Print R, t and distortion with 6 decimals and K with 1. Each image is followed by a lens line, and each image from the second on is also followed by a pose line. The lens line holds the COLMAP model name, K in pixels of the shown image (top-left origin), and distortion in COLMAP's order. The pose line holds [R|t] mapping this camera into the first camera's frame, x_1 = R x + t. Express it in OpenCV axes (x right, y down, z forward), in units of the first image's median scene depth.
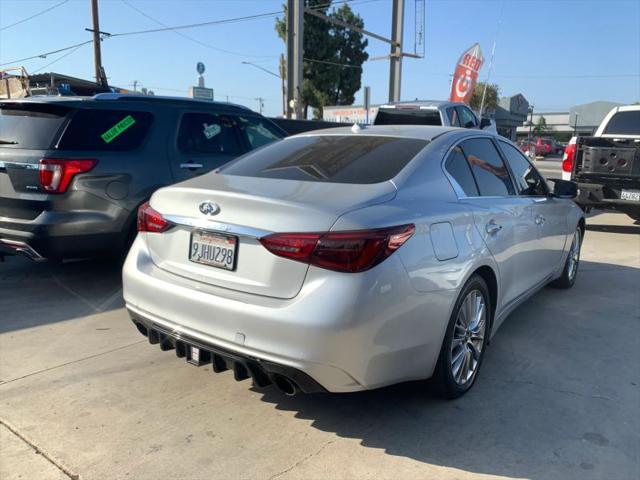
lens RADIAL K [[491.1, 0, 325.6], [0, 491.1, 242.1], [0, 0, 1]] dist [0.026381, -0.016993]
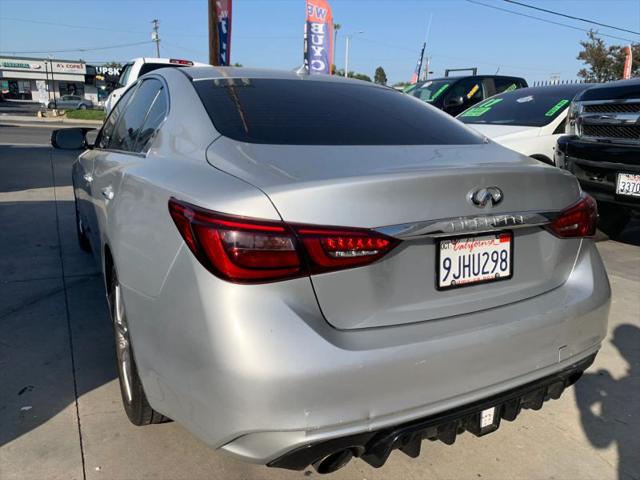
lens RADIAL K [[491.1, 0, 325.2], [0, 491.1, 246.5], [0, 0, 1]] dist [0.026381, -0.016993]
pose [[0.426375, -0.242955, 0.871308, -0.851602], [0.150013, 0.968907, 0.196760, -0.154161], [-0.892020, 0.046814, 0.449564, 0.855779]]
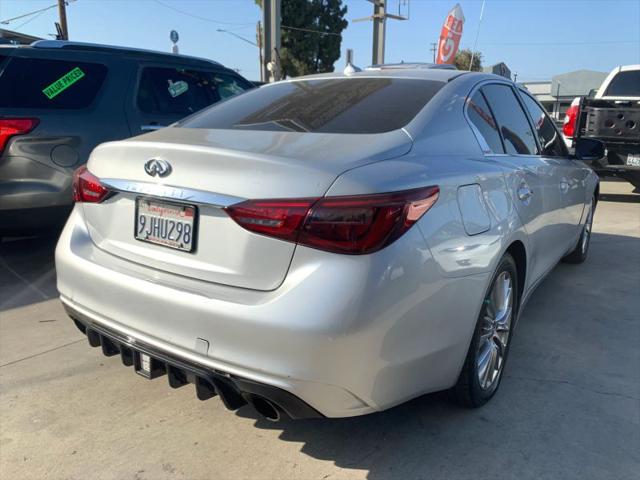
lens RADIAL K [[491.1, 0, 318.6], [0, 491.1, 244.1], [0, 0, 1]] dist [0.026381, -0.016993]
pose [[0.999612, -0.012830, 0.024710, -0.015820], [0.011403, 0.998305, 0.057079, 0.005265], [-0.025401, -0.056775, 0.998064, 0.242532]]
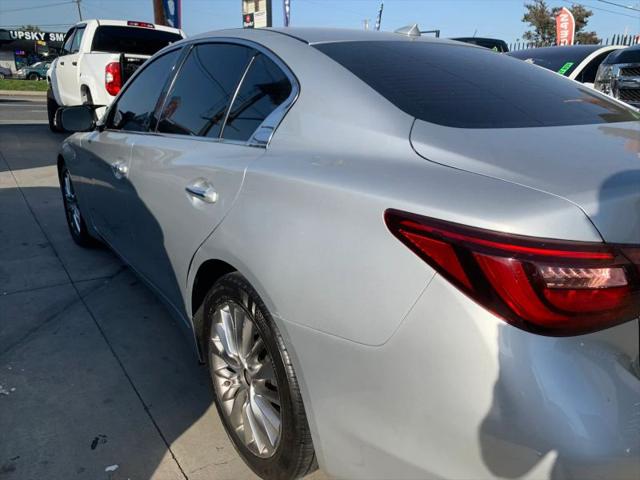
lens RADIAL K [[491.1, 0, 326.7], [0, 491.1, 244.9], [0, 0, 1]] dist [0.026381, -0.016993]
pose [[0.312020, -0.315362, 0.896209, -0.811759], [0.171066, 0.946534, 0.273513, -0.222428], [-0.934548, 0.067969, 0.349286, 1.199455]]
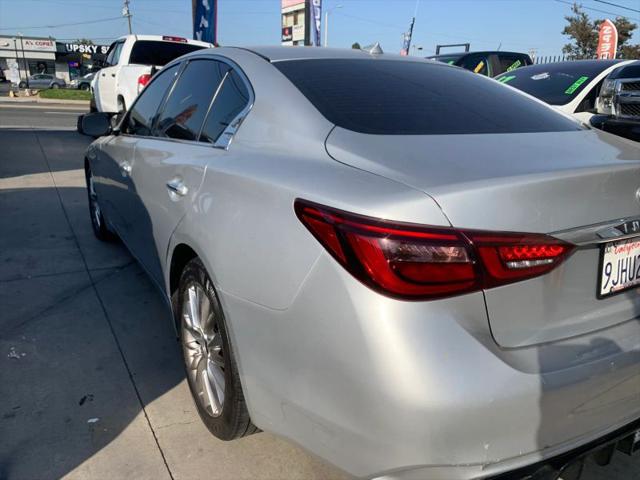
lens RADIAL K [[491.1, 0, 313.3], [0, 491.1, 244.7], [0, 0, 1]] dist [0.026381, -0.016993]
pose [[0.403570, -0.282370, 0.870286, -0.862651], [0.157994, 0.958404, 0.237695, -0.198615], [-0.901204, 0.041573, 0.431396, 1.052355]]
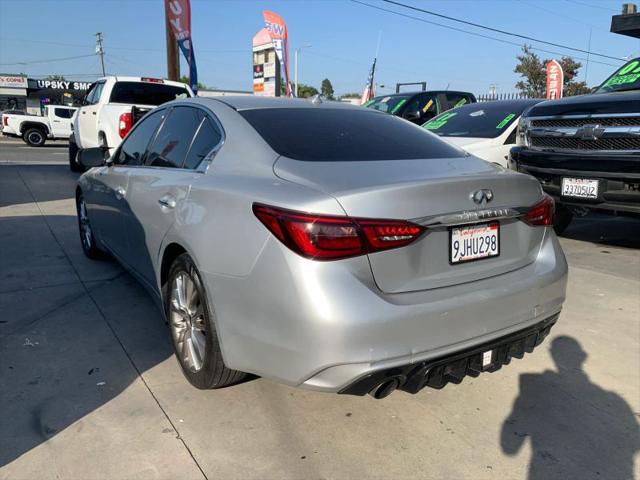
lens RADIAL K [[491.1, 0, 312.5], [0, 491.1, 243.0], [0, 0, 1]] dist [0.026381, -0.016993]
pose [[0.354375, -0.230626, 0.906217, -1.110943], [0.166122, 0.969221, 0.181698, -0.188650], [-0.920229, 0.086153, 0.381780, 0.900631]]
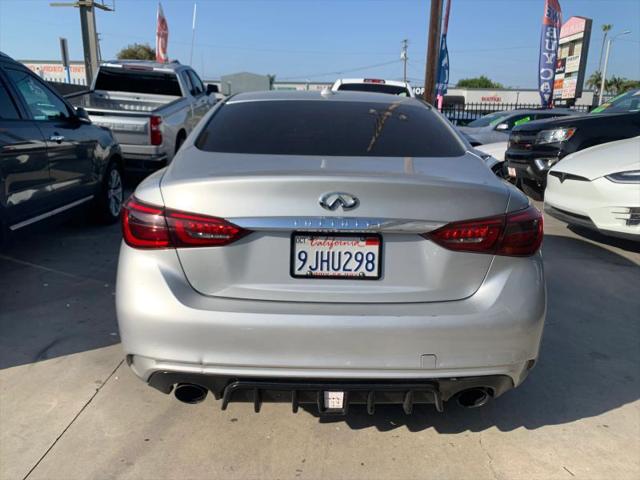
lens RADIAL K [[491.1, 0, 317.0], [0, 491.1, 241.7], [0, 0, 1]] dist [0.026381, -0.016993]
pose [[0.797532, -0.147681, 0.584921, -0.659488], [0.109644, 0.988909, 0.100182, -0.080752], [-0.593229, -0.015766, 0.804880, 0.410691]]
